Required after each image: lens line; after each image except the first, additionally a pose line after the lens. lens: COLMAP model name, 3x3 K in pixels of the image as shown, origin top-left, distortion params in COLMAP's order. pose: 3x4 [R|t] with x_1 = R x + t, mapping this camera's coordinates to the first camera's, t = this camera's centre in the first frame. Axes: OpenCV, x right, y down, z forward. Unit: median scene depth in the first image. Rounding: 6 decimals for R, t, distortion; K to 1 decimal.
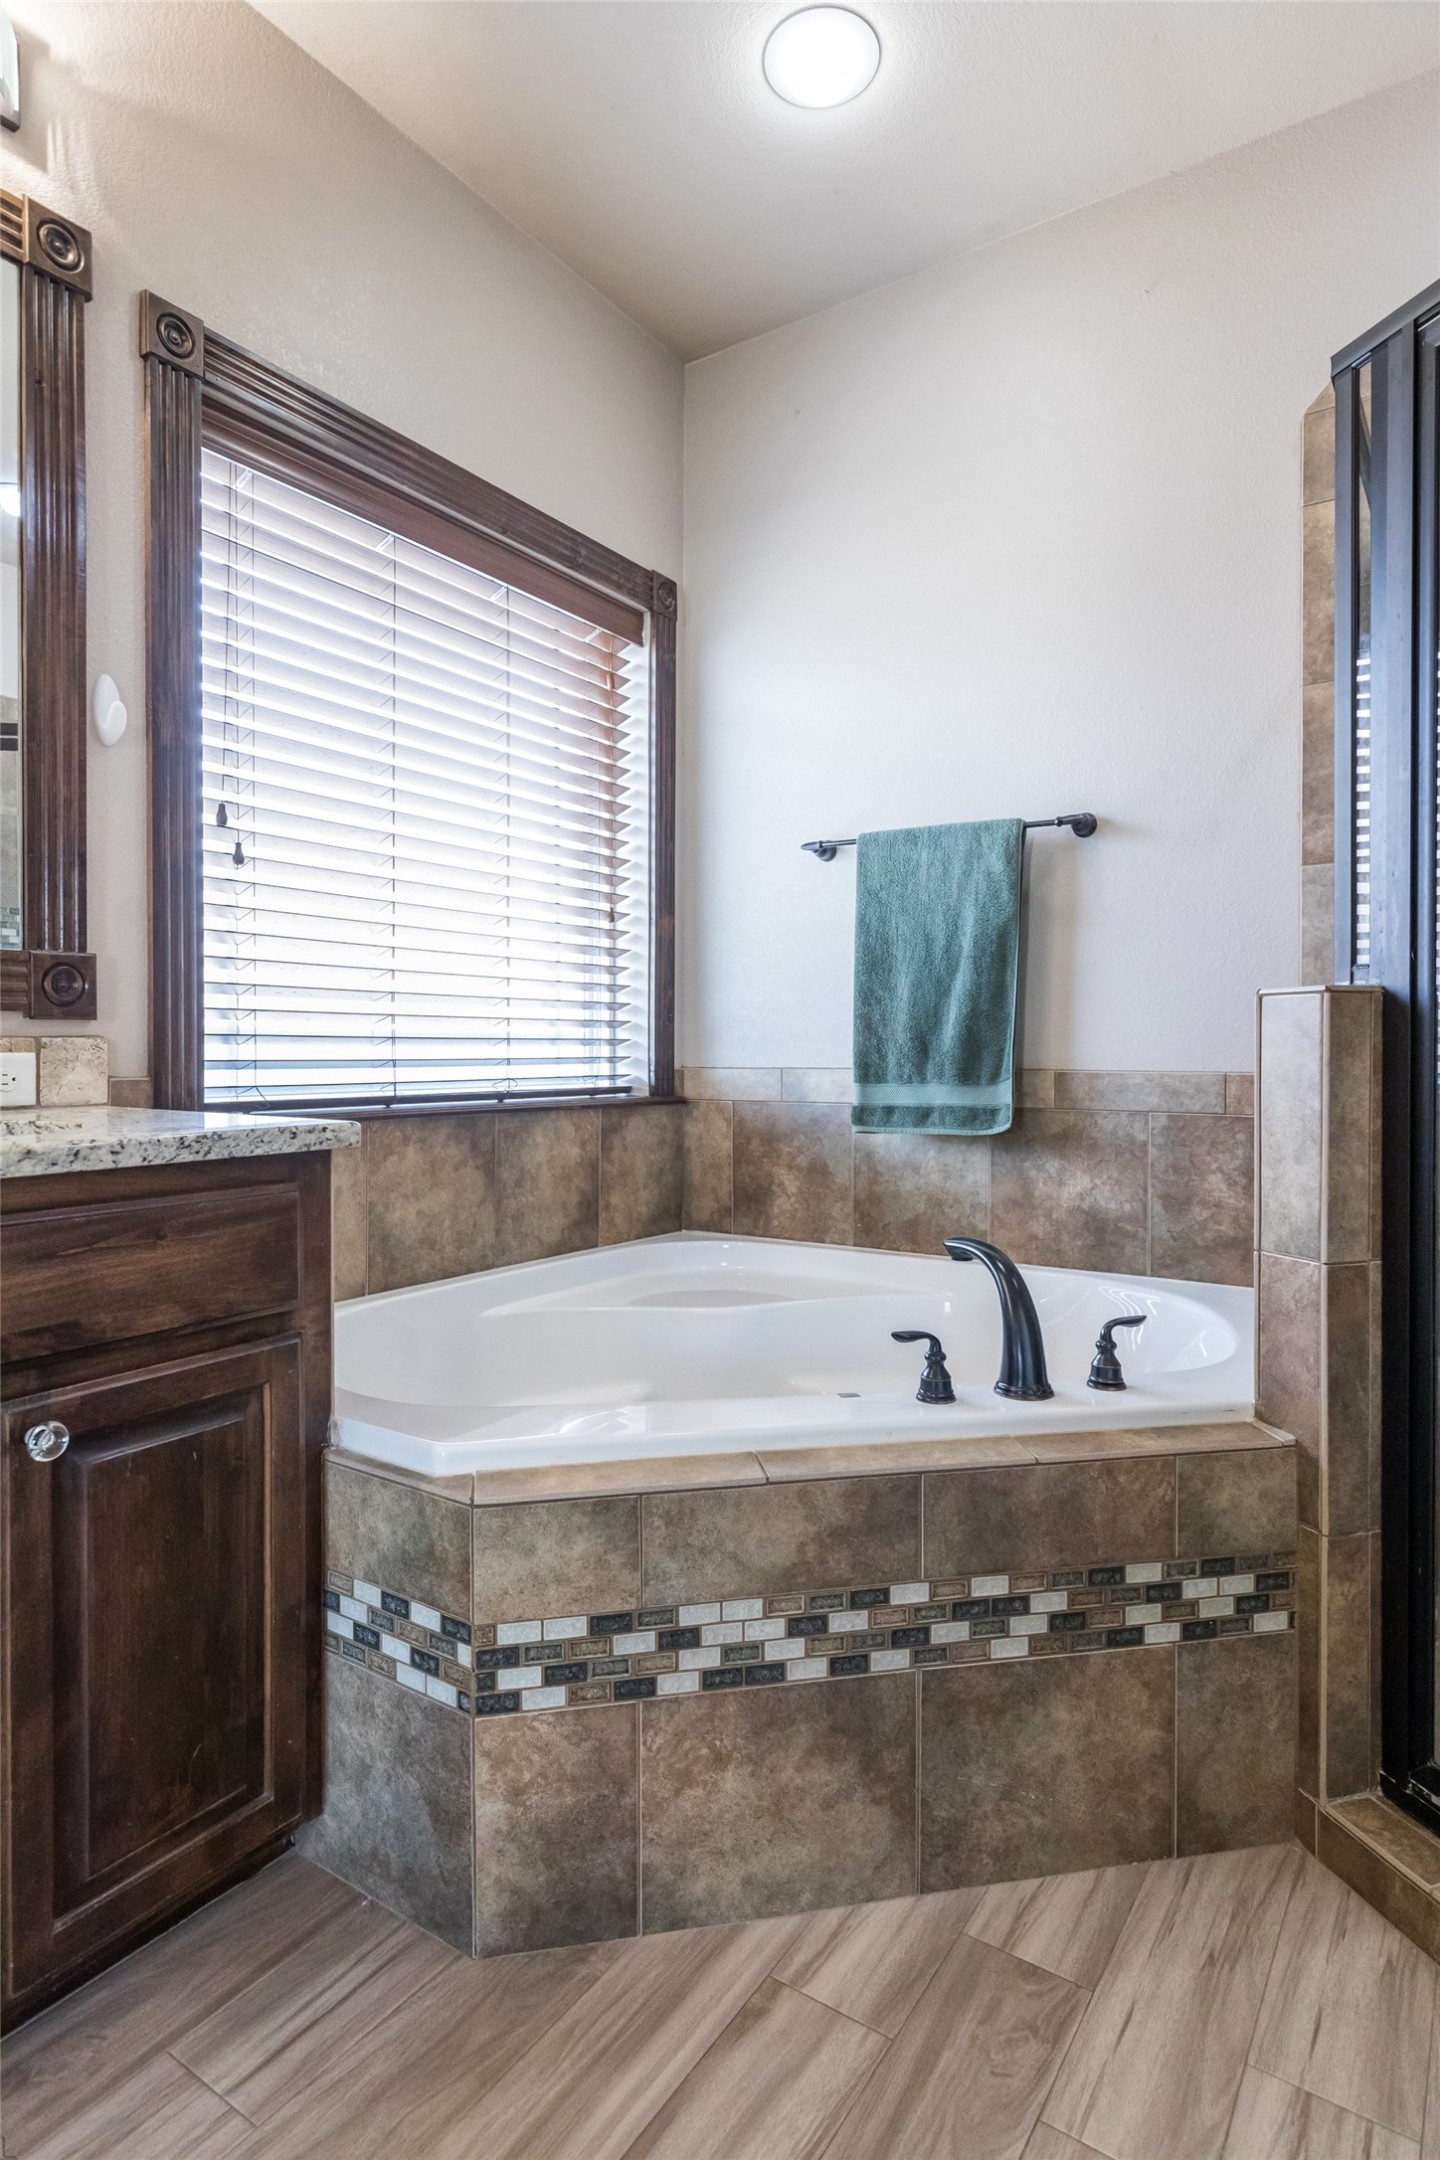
lens RADIAL K [[1176.3, 0, 719.9], [0, 1176.3, 1064.8], [0, 0, 1]] dist [0.003256, -0.000003]
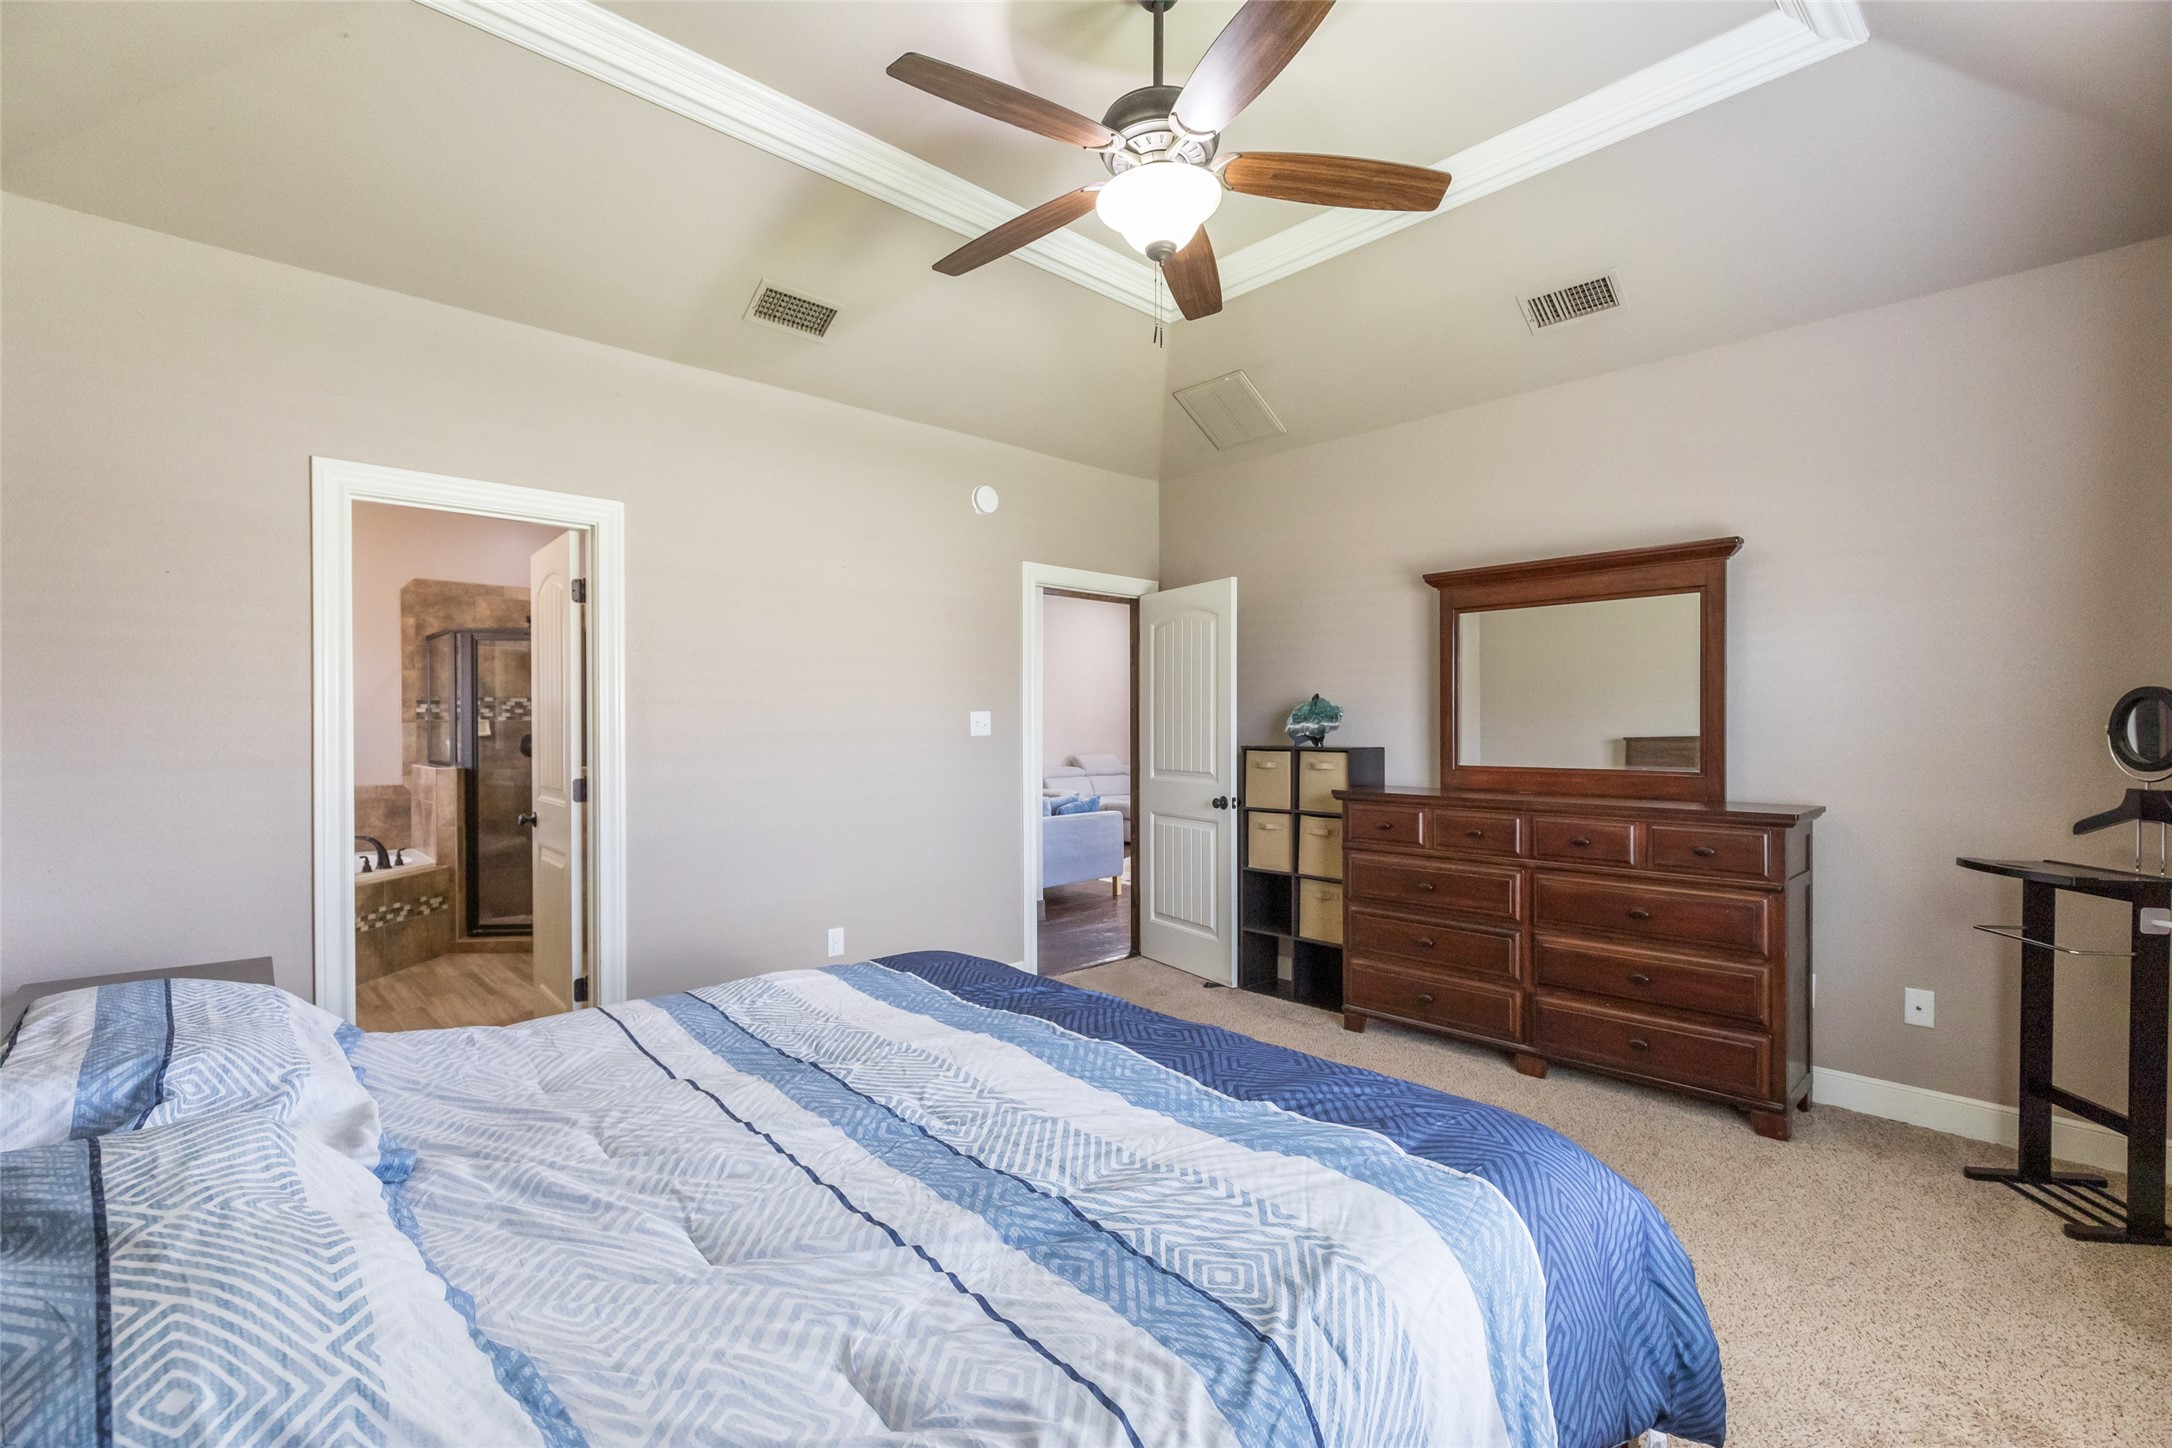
lens RADIAL K [[978.3, 0, 1076.6], [0, 978.3, 732.7], [0, 0, 1]] dist [0.013458, -0.000345]
pose [[0.227757, -0.005578, 0.973702, -2.734830], [0.012197, 0.999921, 0.002876, -0.188281], [-0.973642, 0.011221, 0.227807, -2.306511]]
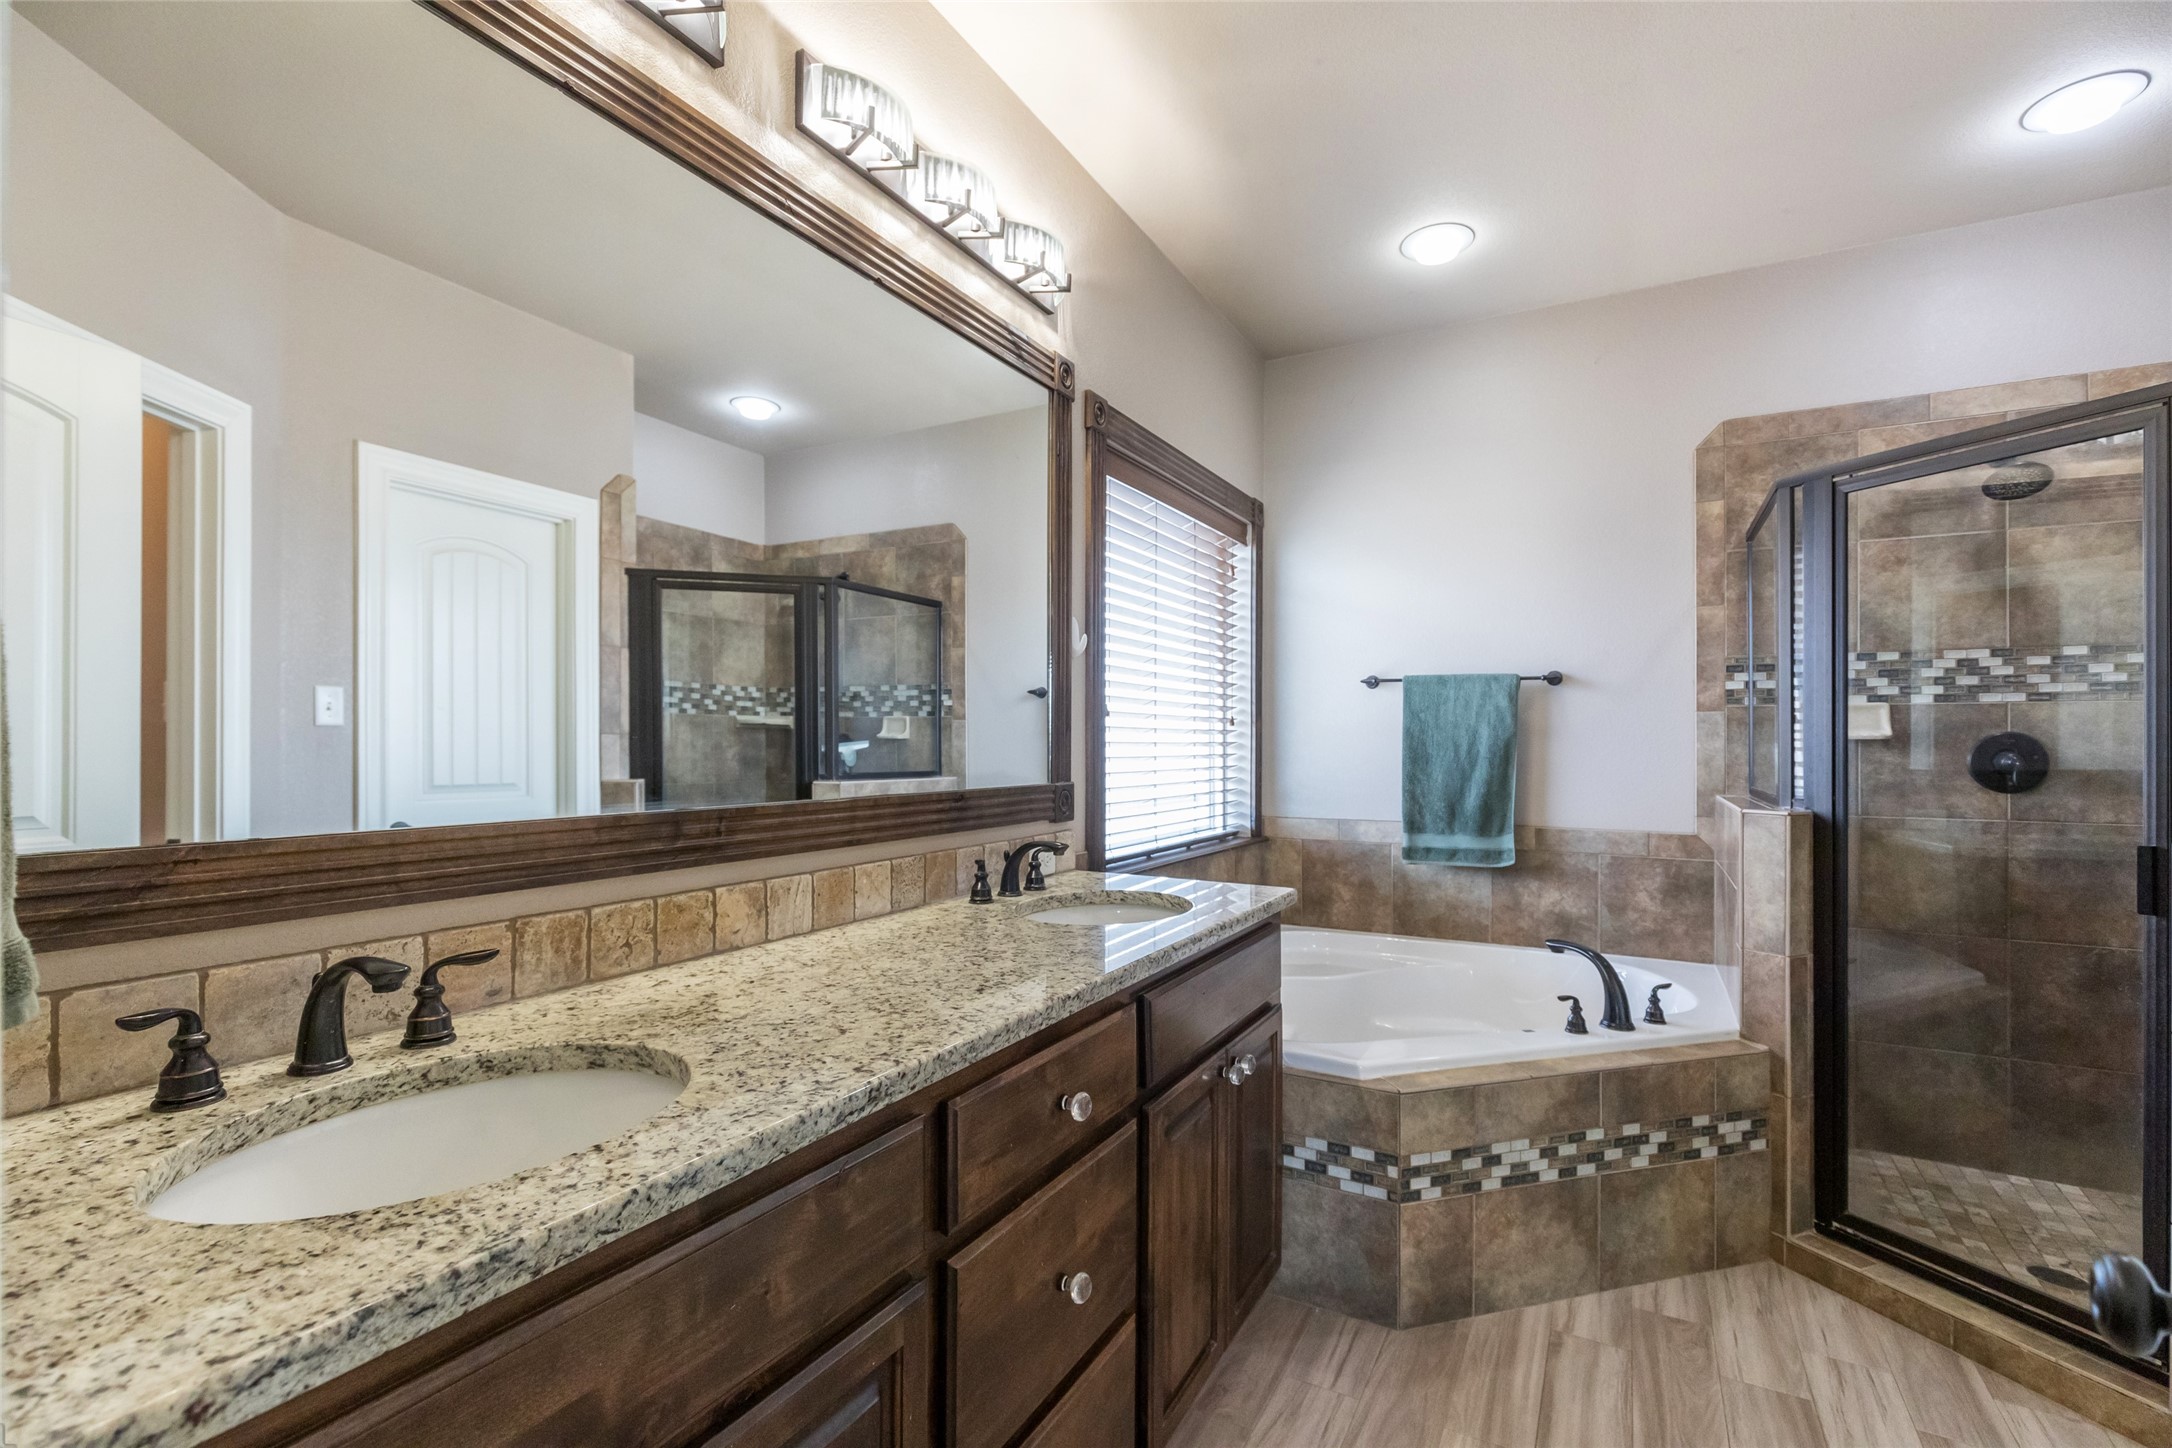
lens RADIAL K [[962.8, 0, 1083.5], [0, 962.8, 744.0], [0, 0, 1]] dist [-0.001484, -0.000352]
pose [[0.996613, 0.000689, 0.082232, -0.757281], [0.000300, 0.999928, -0.012014, -0.158887], [-0.082235, 0.011998, 0.996541, -0.474182]]
